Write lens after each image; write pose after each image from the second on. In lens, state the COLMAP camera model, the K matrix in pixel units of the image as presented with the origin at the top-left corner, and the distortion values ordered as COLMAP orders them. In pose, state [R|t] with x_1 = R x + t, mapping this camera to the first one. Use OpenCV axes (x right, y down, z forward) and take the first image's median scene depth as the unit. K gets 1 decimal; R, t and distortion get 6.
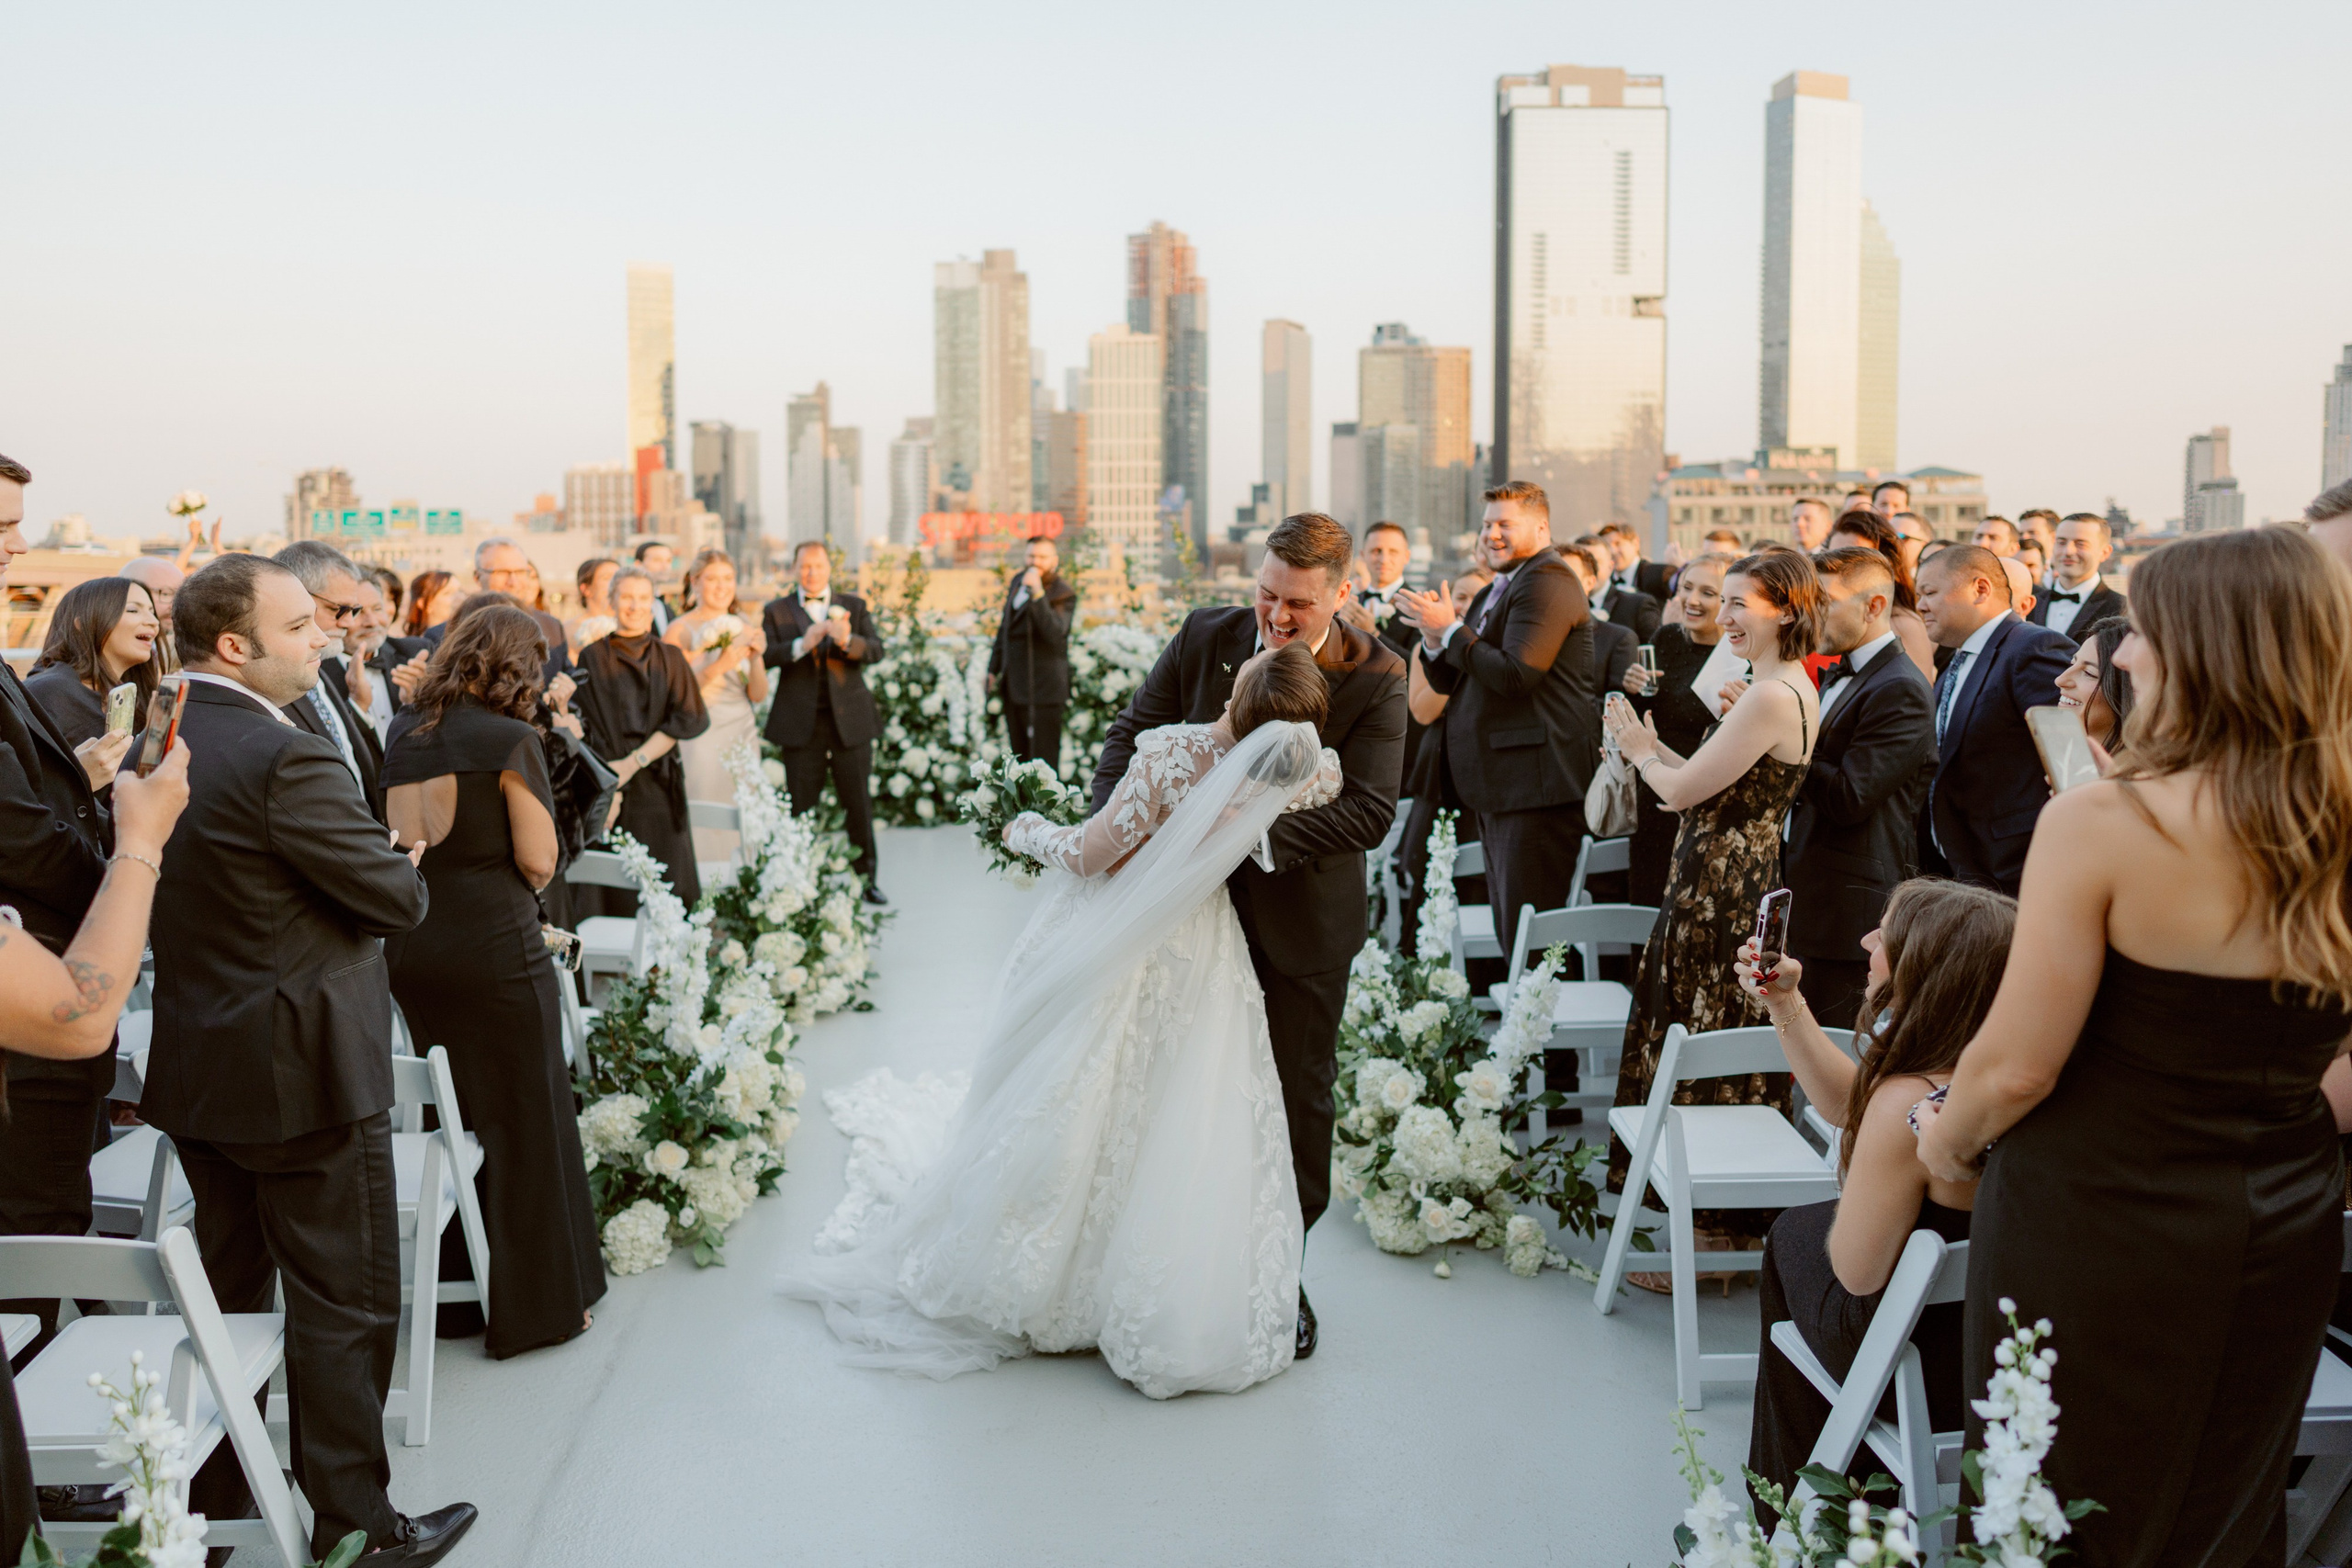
lens RADIAL K [[1550.3, 0, 1121.0], [0, 1550.3, 634.4], [0, 0, 1]] dist [-0.000911, -0.000699]
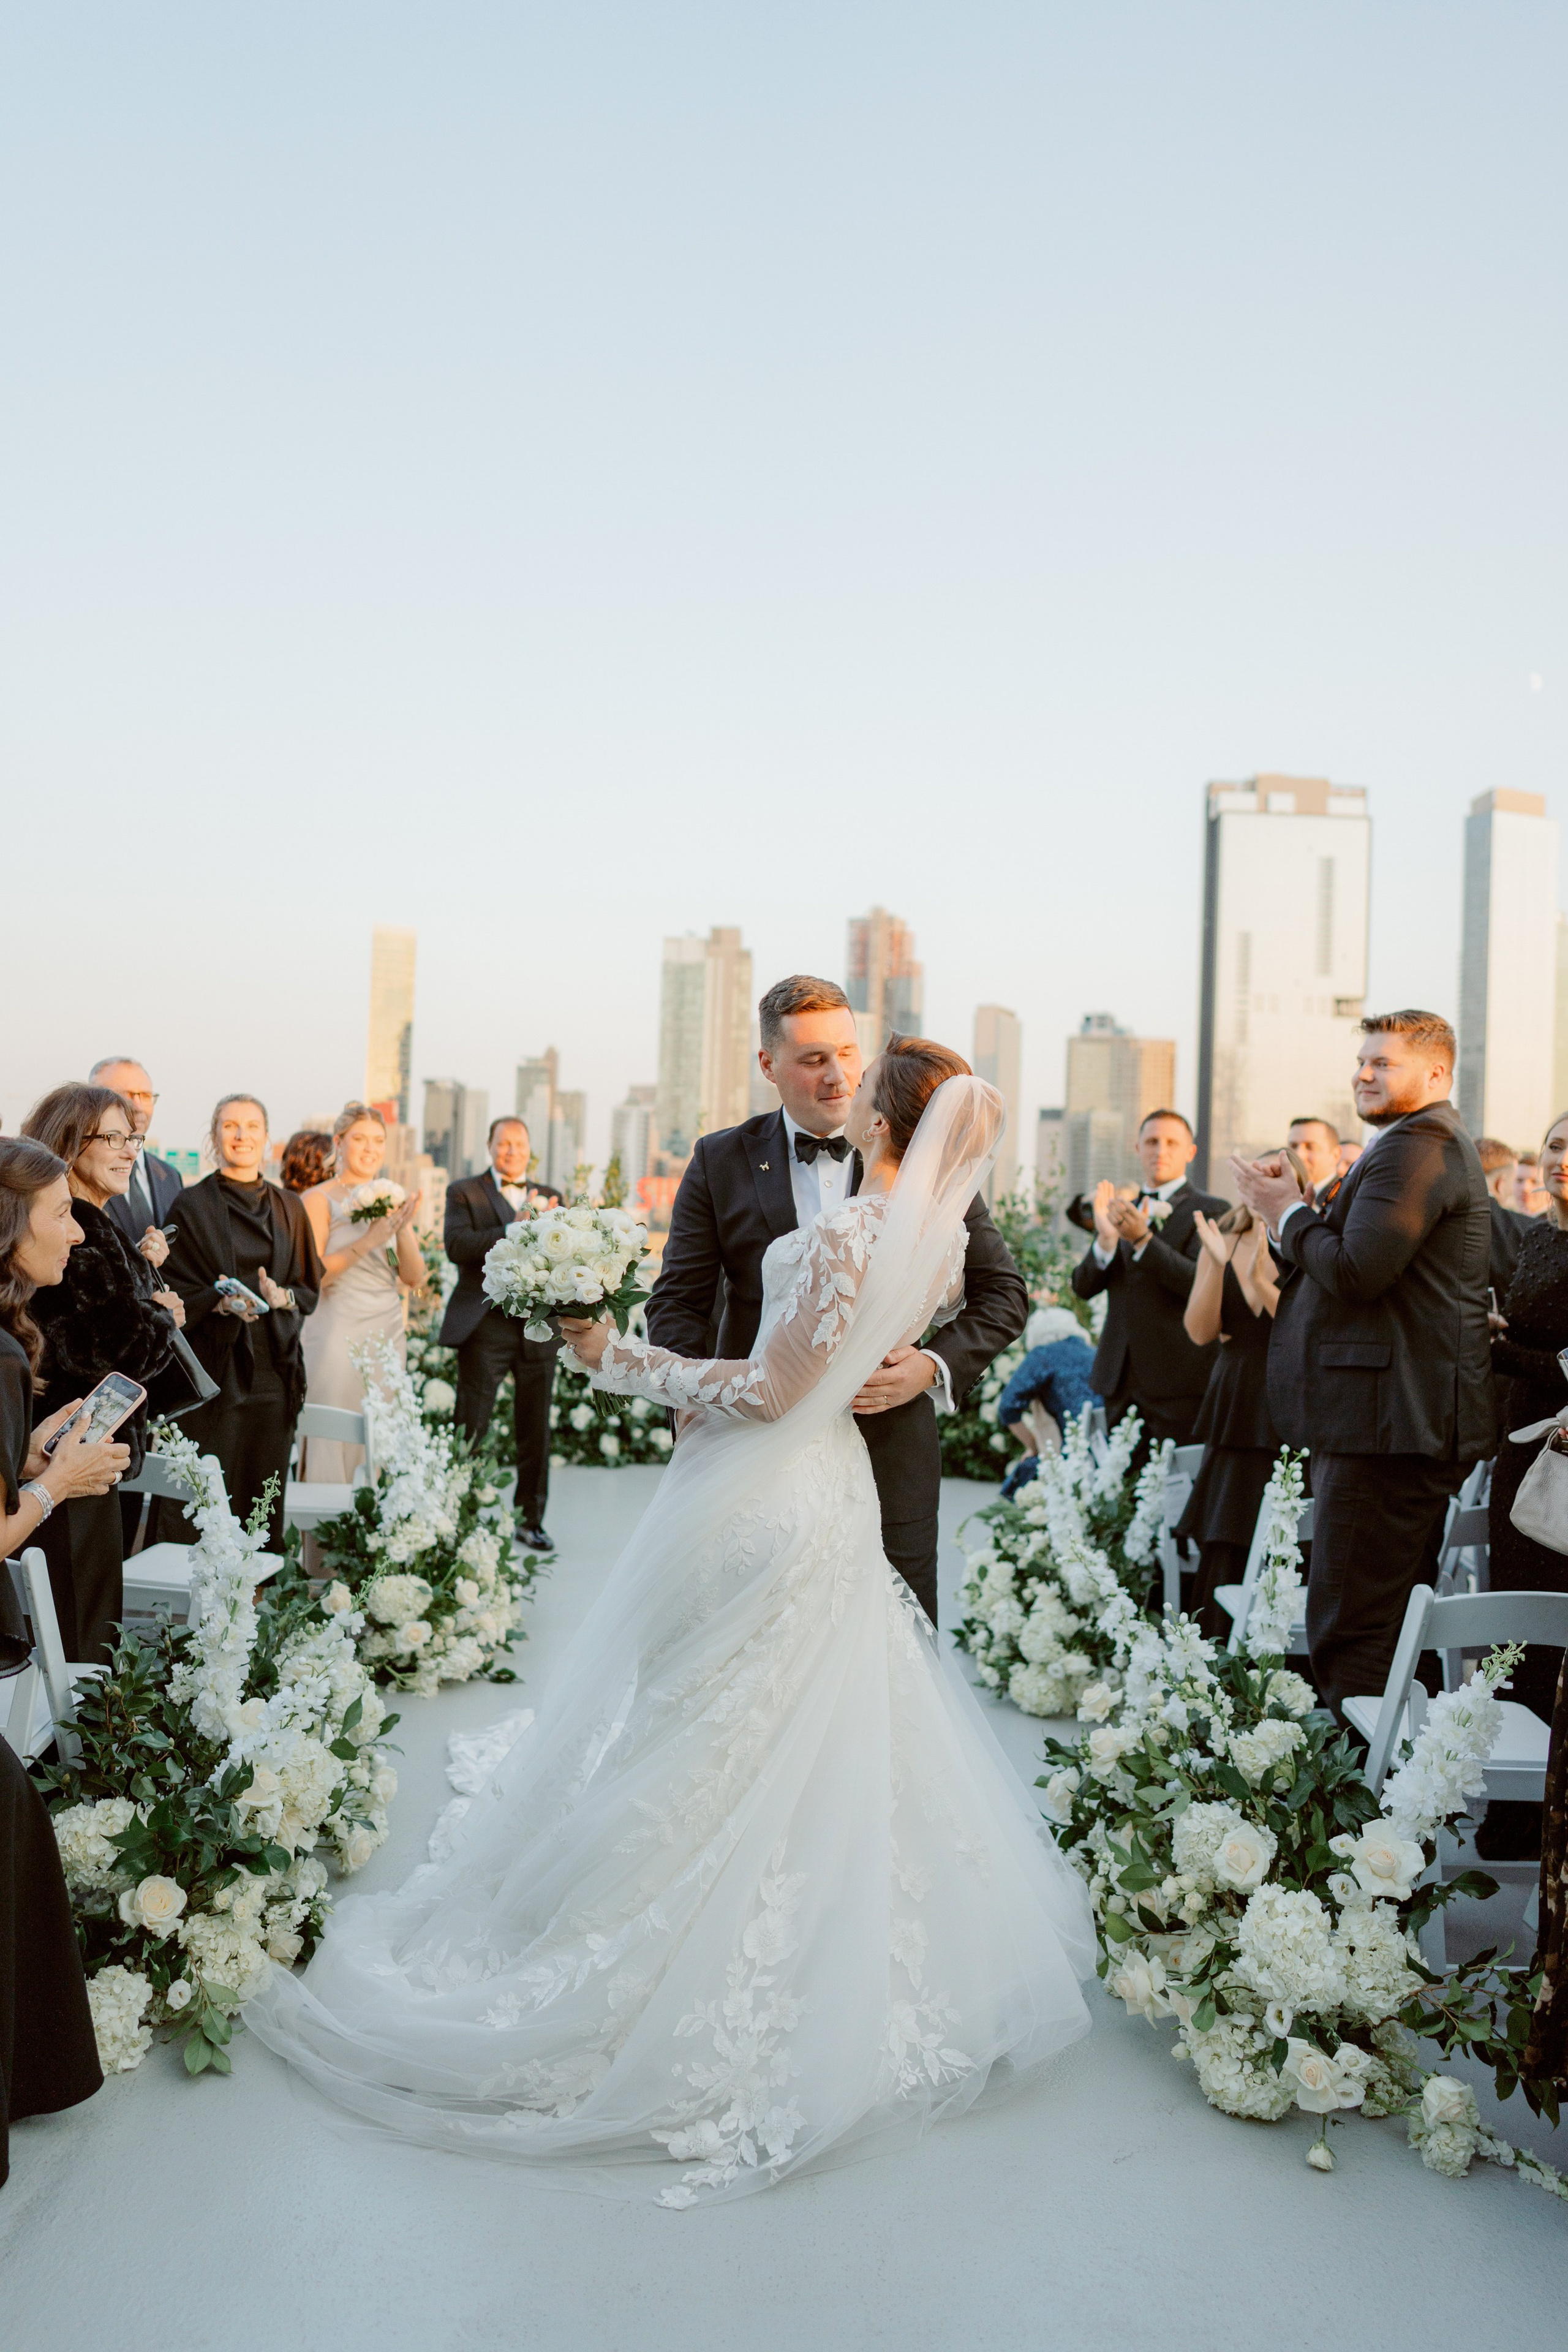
lens RADIAL K [[1502.3, 0, 787.1], [0, 1502.3, 1169.5], [0, 0, 1]] dist [-0.002989, 0.003175]
pose [[0.998624, 0.042977, -0.030056, -0.009755], [-0.045438, 0.995199, -0.086681, 0.054195], [0.026186, 0.087928, 0.995783, 0.275098]]
